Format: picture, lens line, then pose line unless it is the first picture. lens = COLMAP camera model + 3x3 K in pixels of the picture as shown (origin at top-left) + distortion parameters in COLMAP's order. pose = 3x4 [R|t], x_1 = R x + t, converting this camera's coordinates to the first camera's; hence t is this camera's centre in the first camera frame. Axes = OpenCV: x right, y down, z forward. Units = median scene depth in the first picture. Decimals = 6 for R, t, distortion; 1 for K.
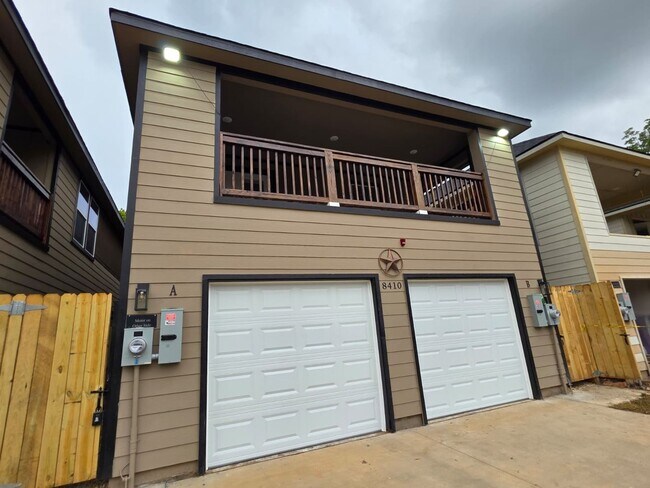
lens RADIAL K [[327.5, 0, 322.3], [0, 327.5, 242.7], [0, 0, 1]] dist [0.000851, 0.000490]
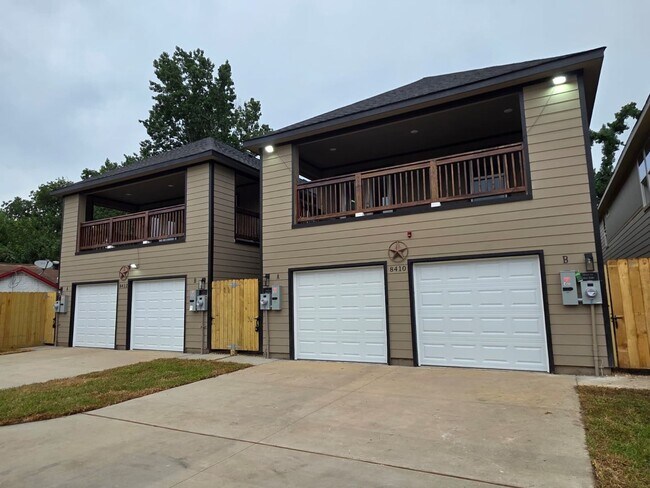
lens RADIAL K [[415.8, 0, 326.3], [0, 415.8, 246.5], [0, 0, 1]] dist [0.004853, -0.001865]
pose [[0.628957, -0.046495, -0.776048, 1.390245], [0.182373, 0.979180, 0.089142, -0.170825], [0.755747, -0.197597, 0.624342, -0.295266]]
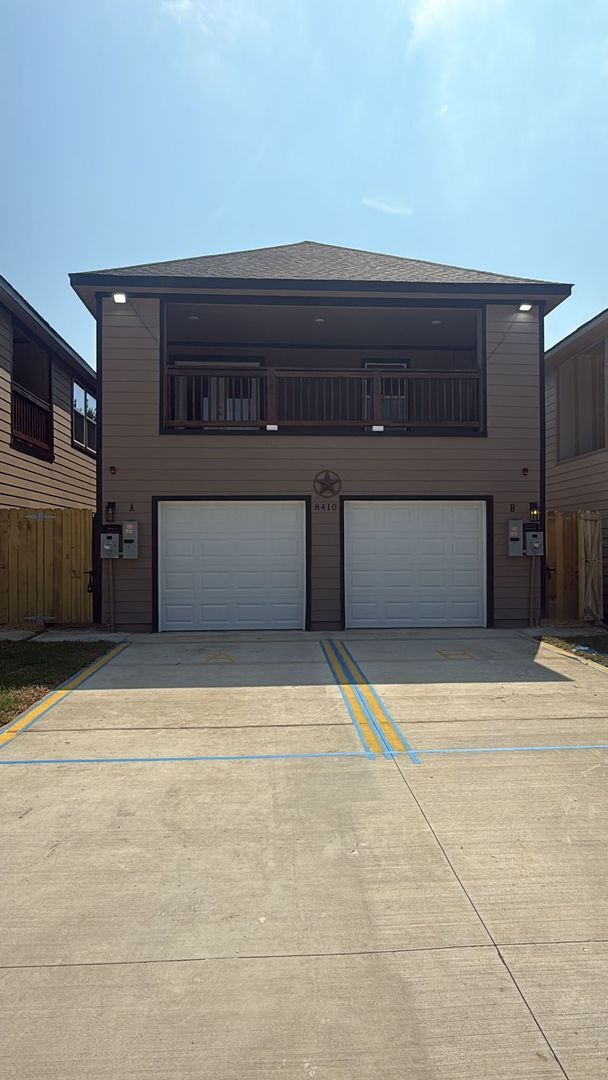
lens RADIAL K [[615.9, 0, 304.0], [0, 615.9, 540.0], [0, 0, 1]] dist [0.002662, 0.000318]
pose [[0.943857, 0.064352, -0.324025, 0.797254], [0.023128, 0.965564, 0.259135, -0.279473], [0.329543, -0.252080, 0.909866, -0.841748]]
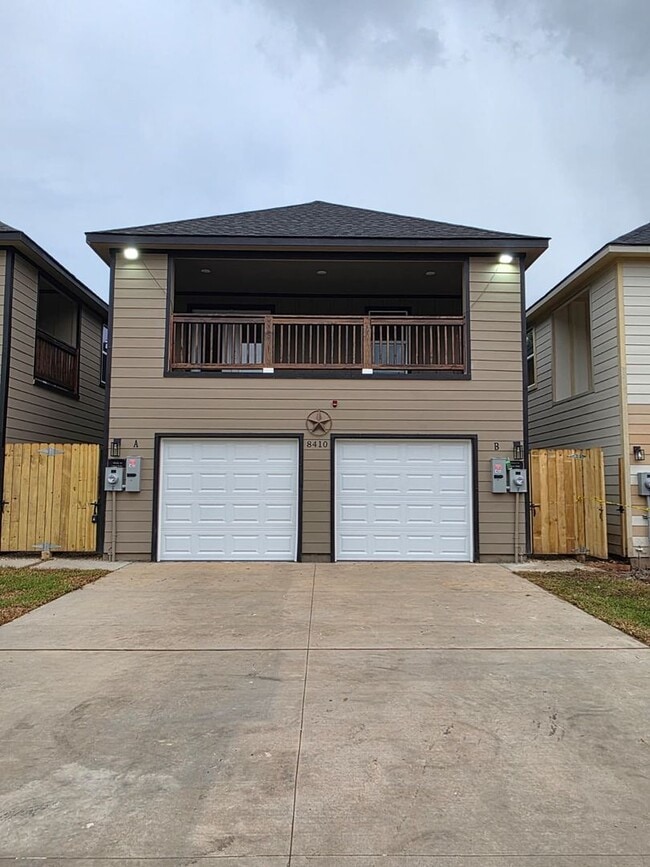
lens RADIAL K [[589.8, 0, 328.5], [0, 589.8, 433.4], [0, 0, 1]] dist [0.010412, -0.001132]
pose [[0.928599, 0.044996, -0.368346, 0.989429], [0.025590, 0.982494, 0.184529, -0.273619], [0.370201, -0.180779, 0.911192, -0.802310]]
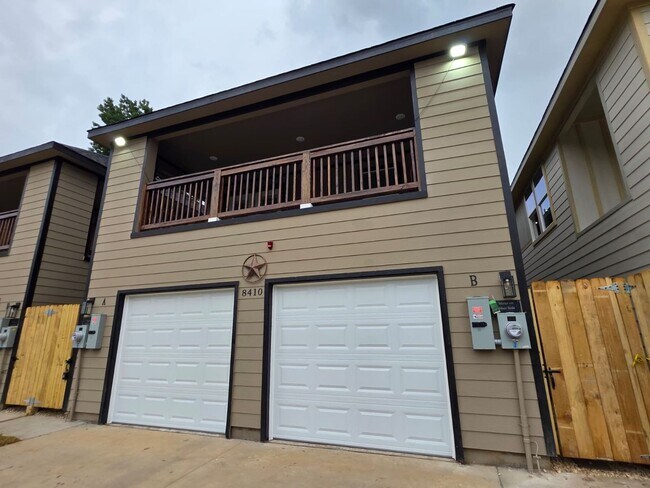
lens RADIAL K [[324.4, 0, 325.0], [0, 324.4, 244.0], [0, 0, 1]] dist [0.001187, -0.000116]
pose [[0.743301, -0.114888, -0.659018, 1.040682], [0.135305, 0.990600, -0.020085, 0.037327], [0.655131, -0.074239, 0.751859, 0.427561]]
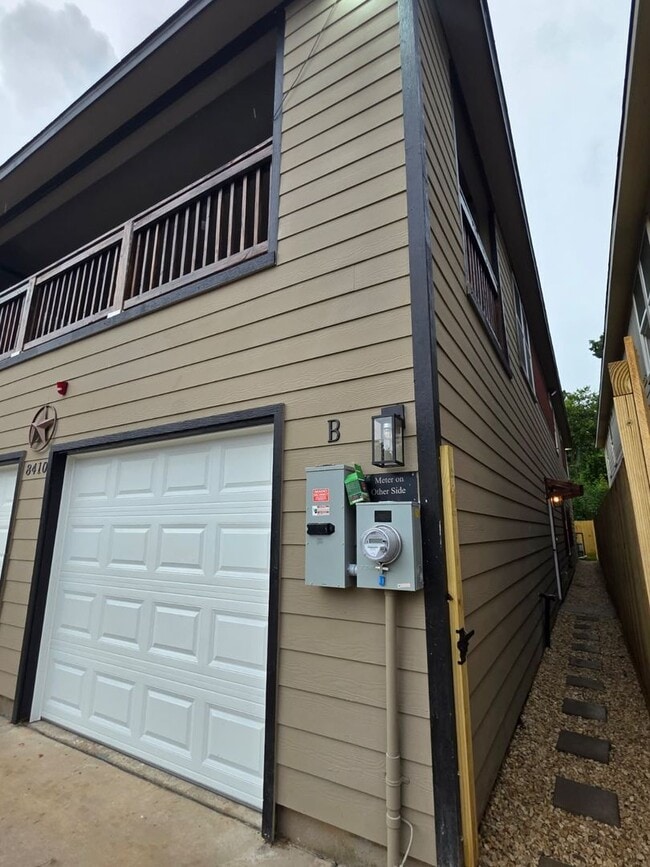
lens RADIAL K [[432.7, 0, 322.3], [0, 432.7, 433.6], [0, 0, 1]] dist [0.001187, -0.000116]
pose [[0.590938, -0.107536, -0.799517, 1.145616], [0.166153, 0.986051, -0.009819, 0.162822], [0.789421, -0.127040, 0.600563, 0.954878]]
